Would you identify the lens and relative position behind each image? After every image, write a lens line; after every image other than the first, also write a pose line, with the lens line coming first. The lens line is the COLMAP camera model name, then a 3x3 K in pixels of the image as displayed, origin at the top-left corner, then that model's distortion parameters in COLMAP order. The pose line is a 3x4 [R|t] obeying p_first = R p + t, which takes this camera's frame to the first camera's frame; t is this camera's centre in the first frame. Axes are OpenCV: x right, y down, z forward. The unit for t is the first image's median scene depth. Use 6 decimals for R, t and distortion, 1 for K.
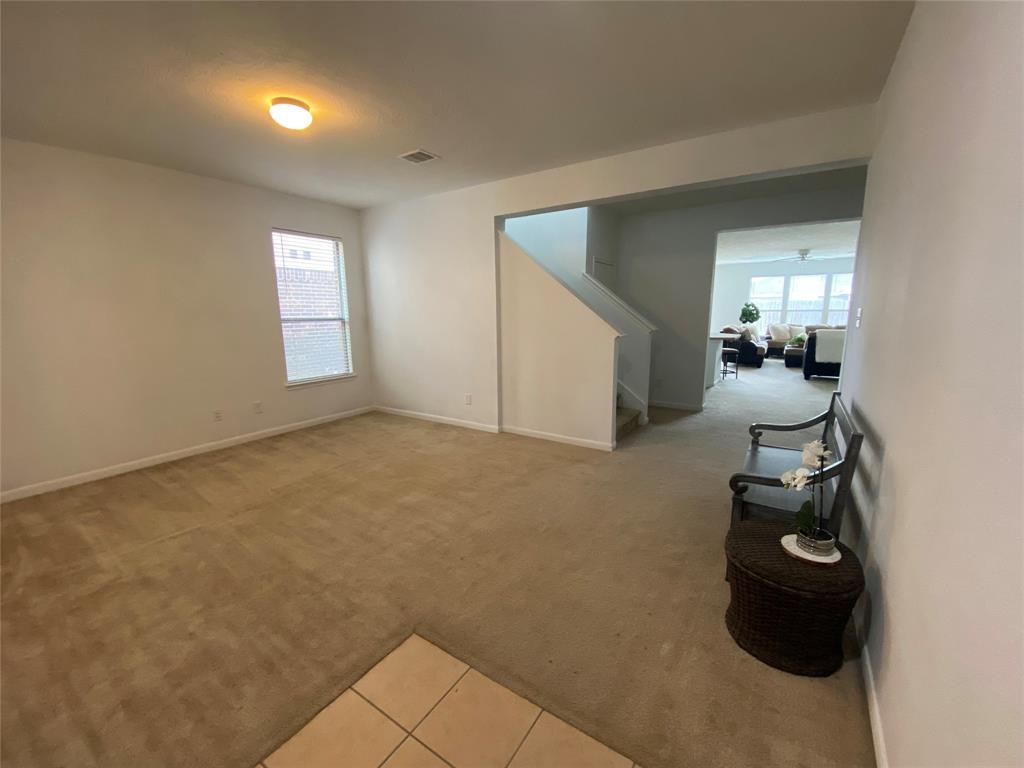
lens RADIAL K [[420.9, 0, 512.0], [0, 420.9, 384.0], [0, 0, 1]] dist [0.000678, 0.000061]
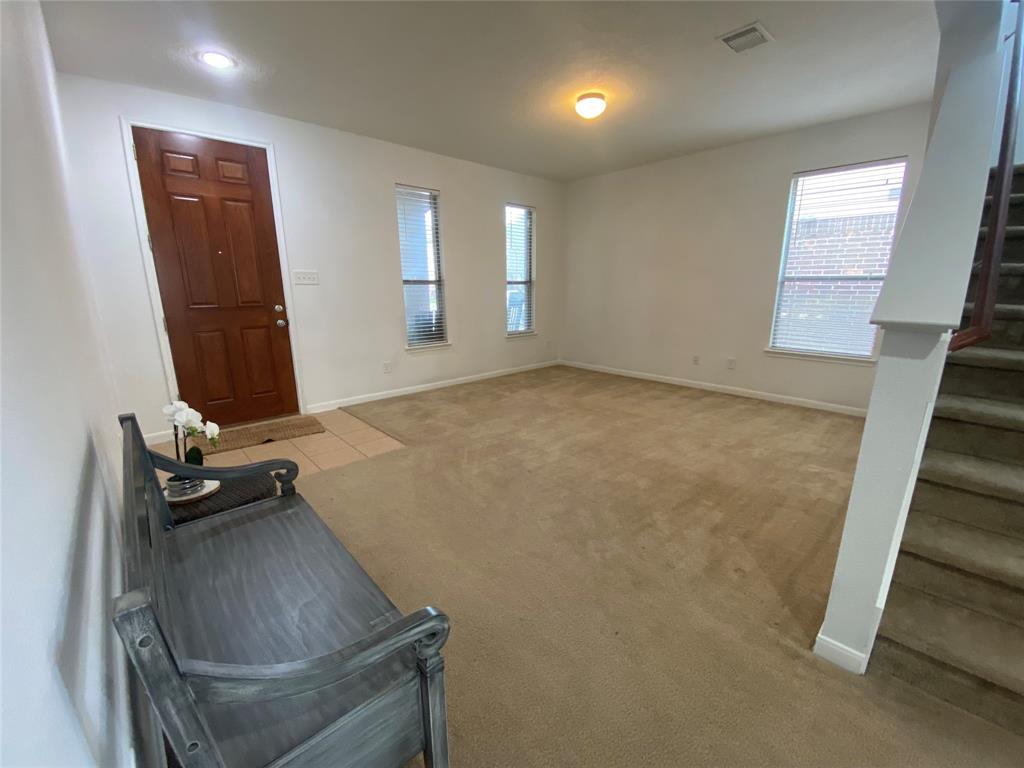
lens RADIAL K [[420.9, 0, 512.0], [0, 420.9, 384.0], [0, 0, 1]] dist [0.000678, 0.000061]
pose [[-0.238483, 0.237790, -0.941585, 0.526394], [-0.165486, 0.945429, 0.280674, -0.100717], [0.956943, 0.222755, -0.186118, 0.698388]]
